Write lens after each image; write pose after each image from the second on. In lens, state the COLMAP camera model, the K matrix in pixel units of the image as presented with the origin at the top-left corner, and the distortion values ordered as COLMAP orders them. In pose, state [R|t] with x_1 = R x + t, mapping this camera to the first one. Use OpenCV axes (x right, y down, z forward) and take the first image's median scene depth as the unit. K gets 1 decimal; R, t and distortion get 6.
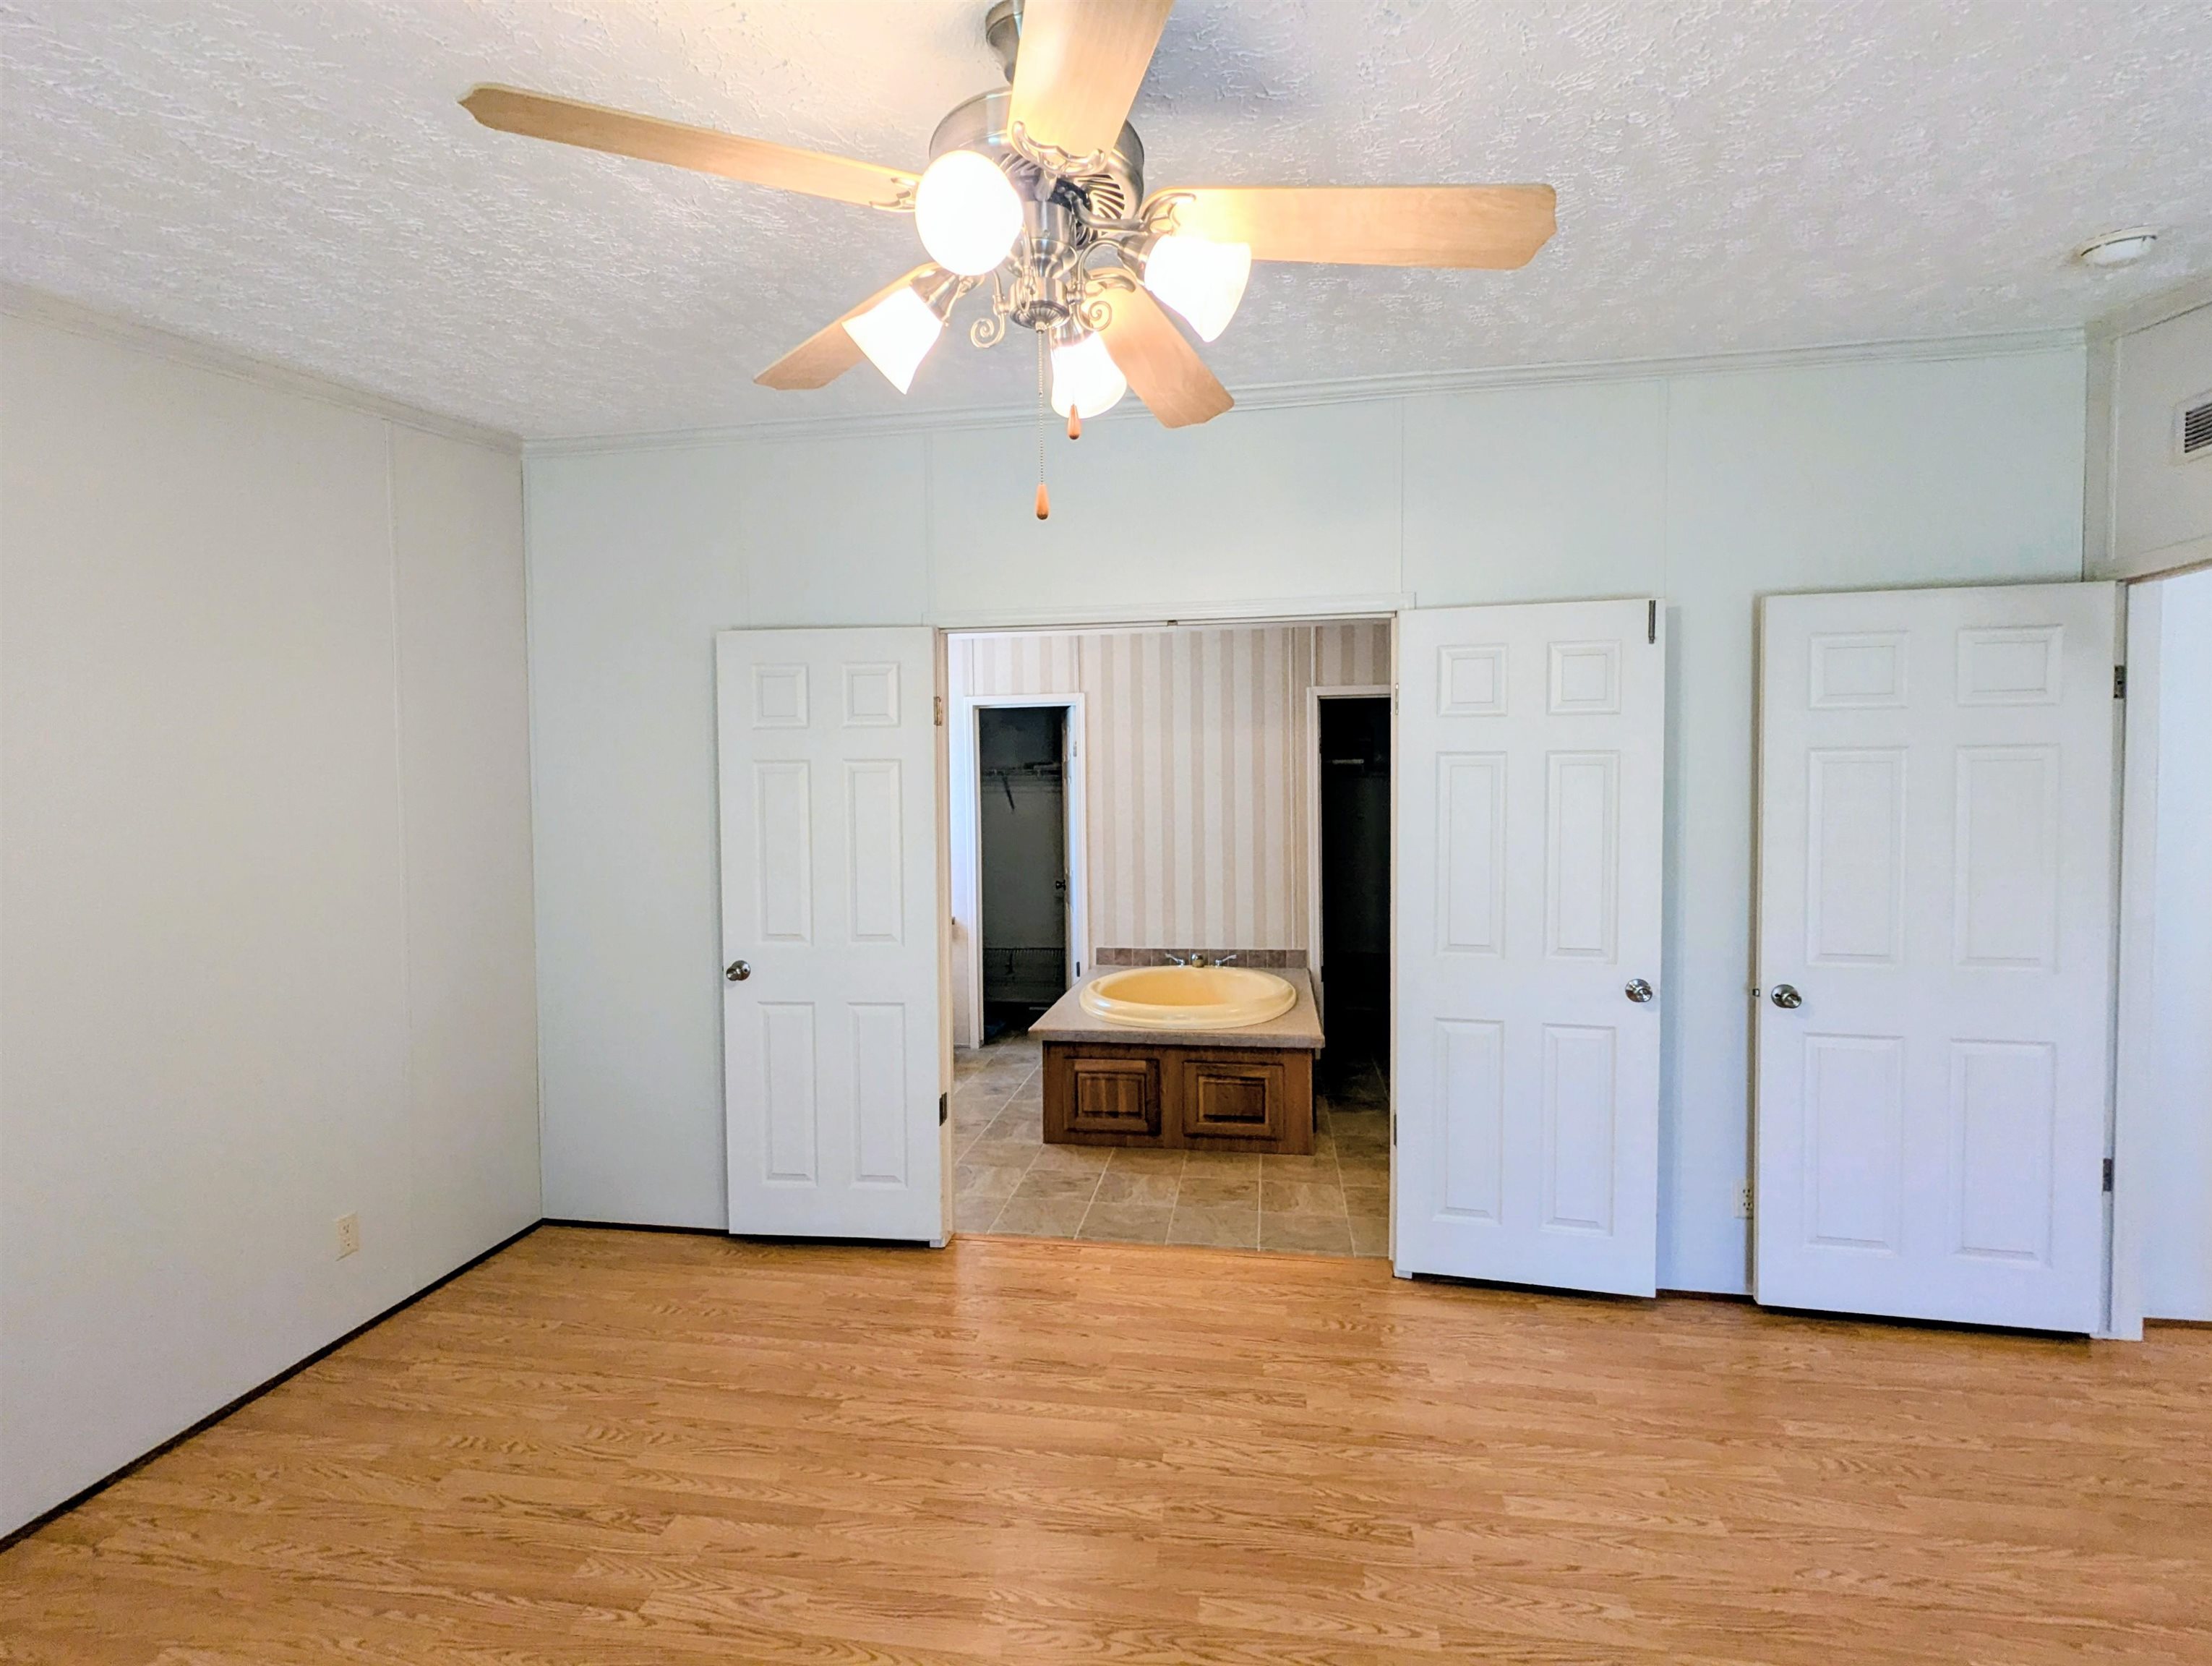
lens RADIAL K [[1051.8, 0, 1091.6], [0, 1051.8, 828.5], [0, 0, 1]] dist [0.003548, -0.001393]
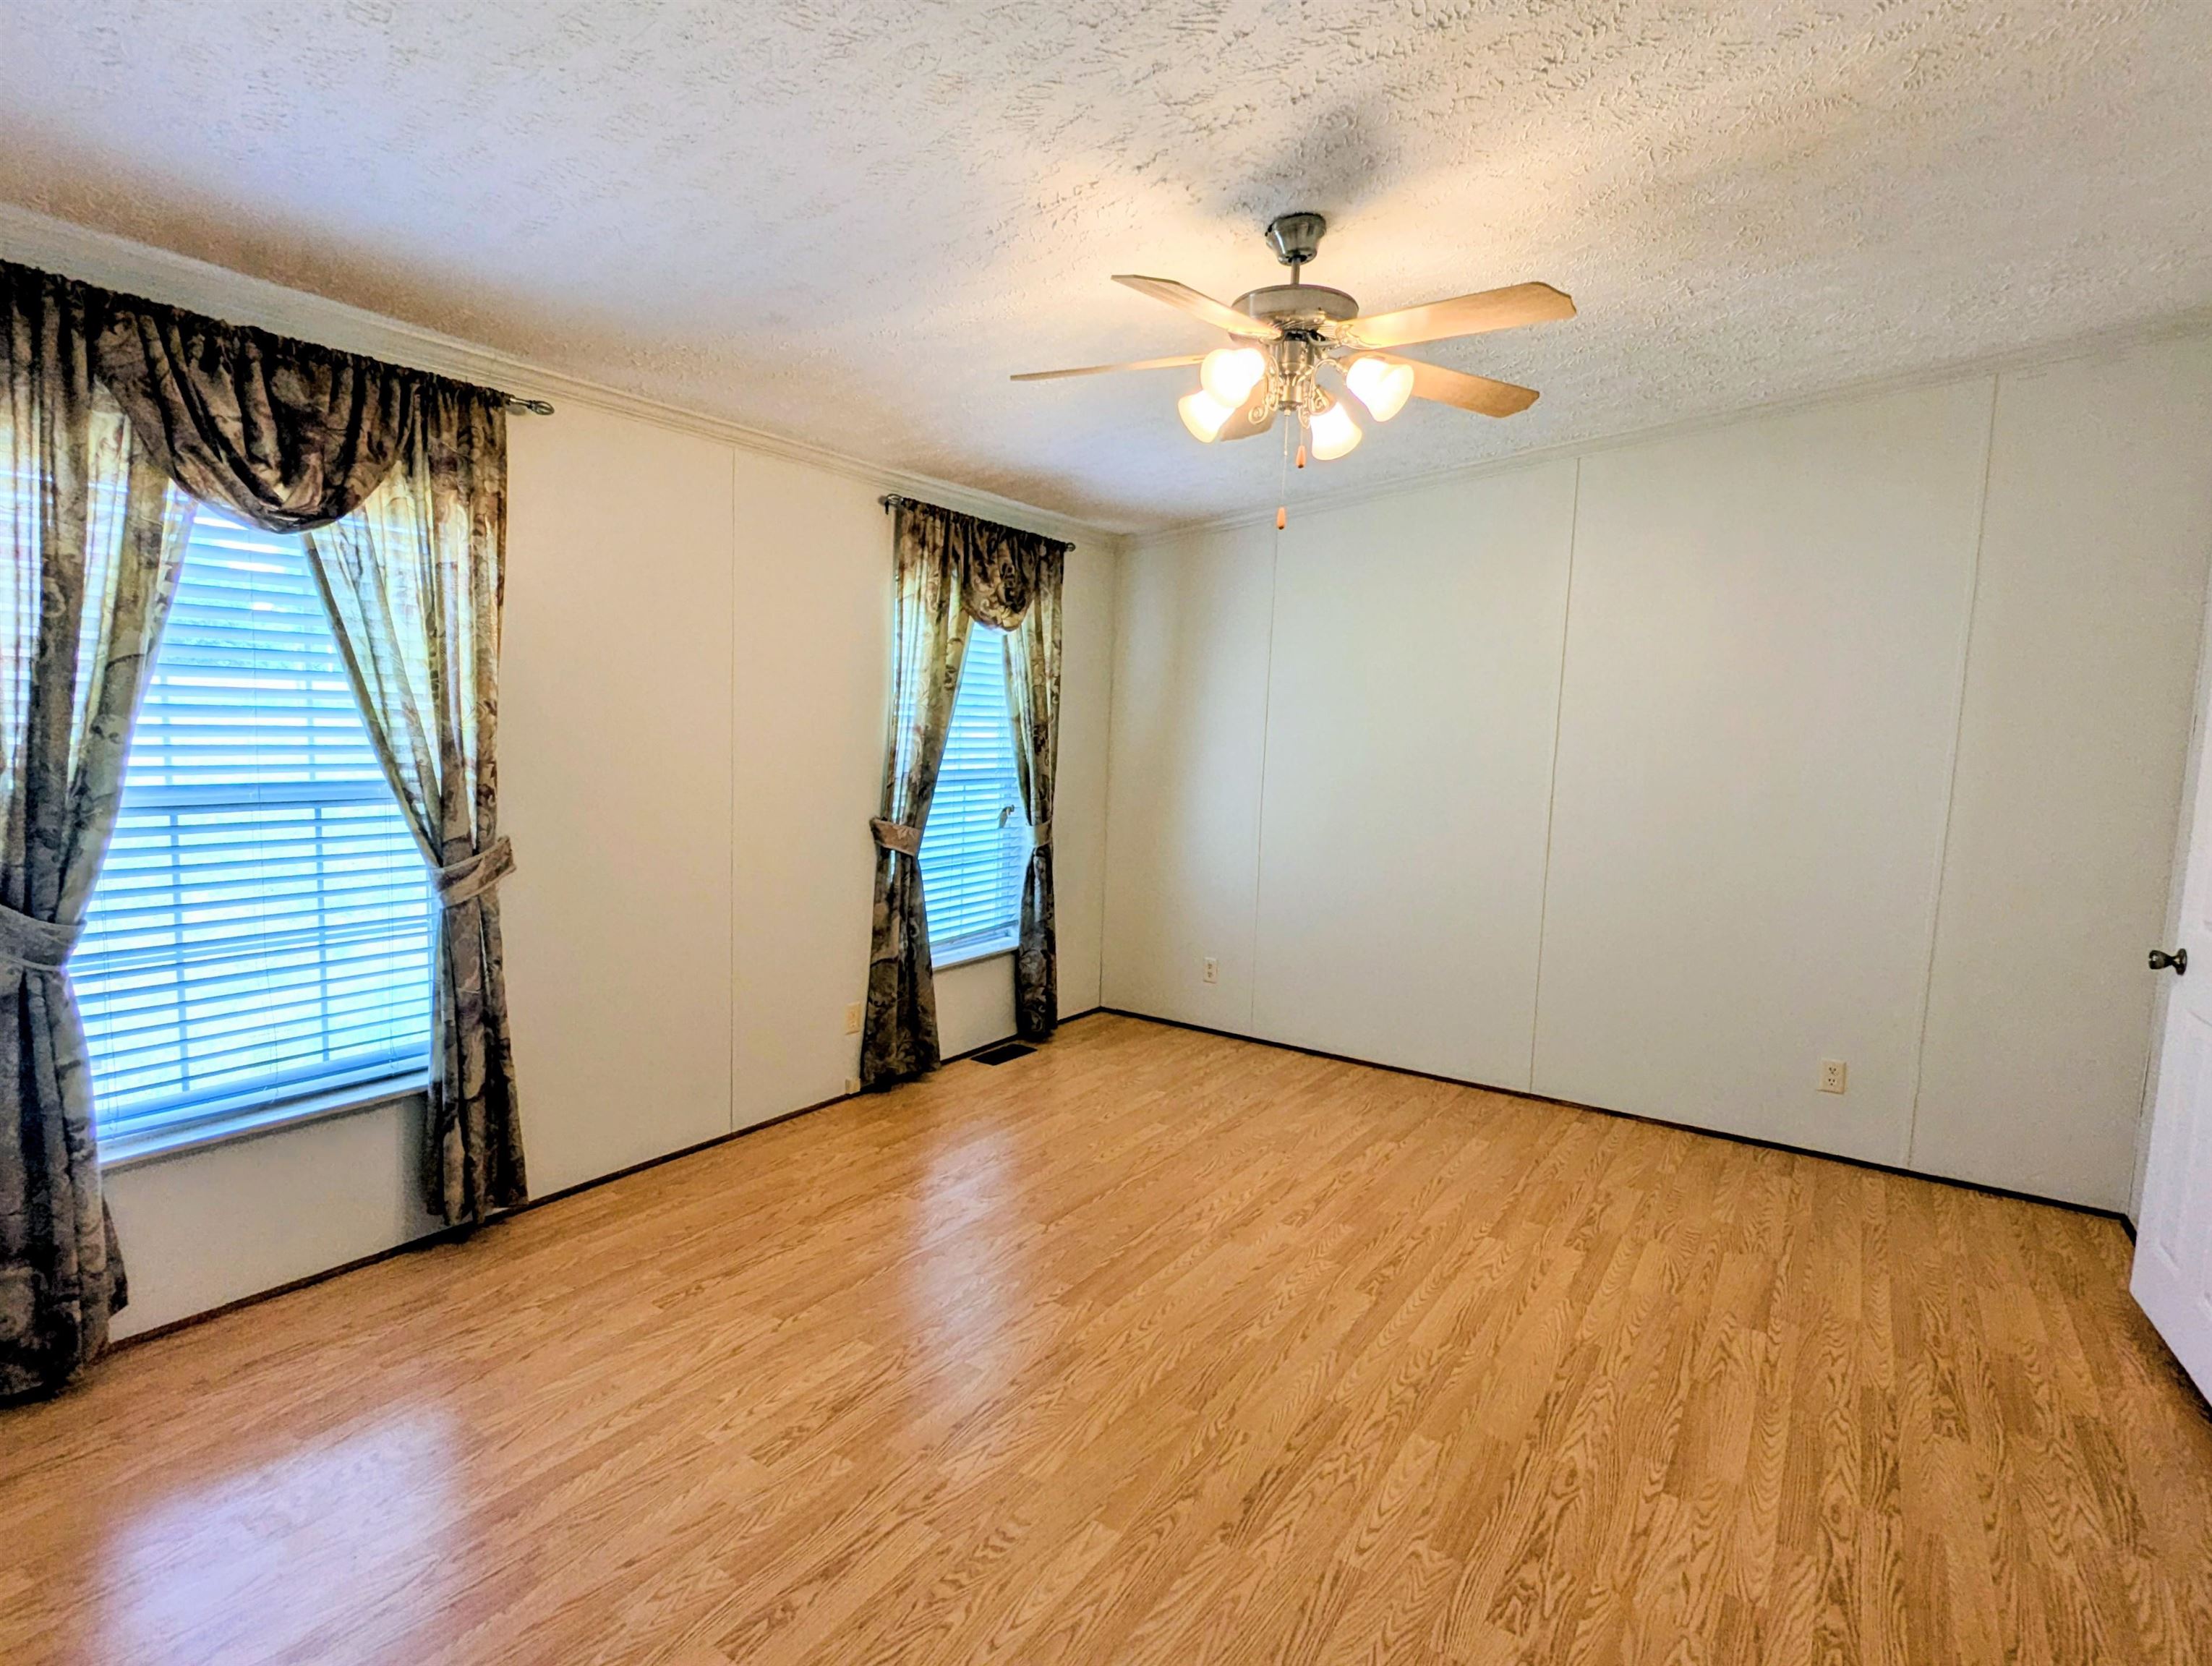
lens RADIAL K [[1051.7, 0, 1098.5], [0, 1051.7, 831.2], [0, 0, 1]] dist [0.003548, -0.001393]
pose [[-0.387420, 0.095866, -0.916905, 0.875946], [-0.068818, 0.988797, 0.132460, -0.003720], [0.919331, 0.114417, -0.376482, 0.762851]]
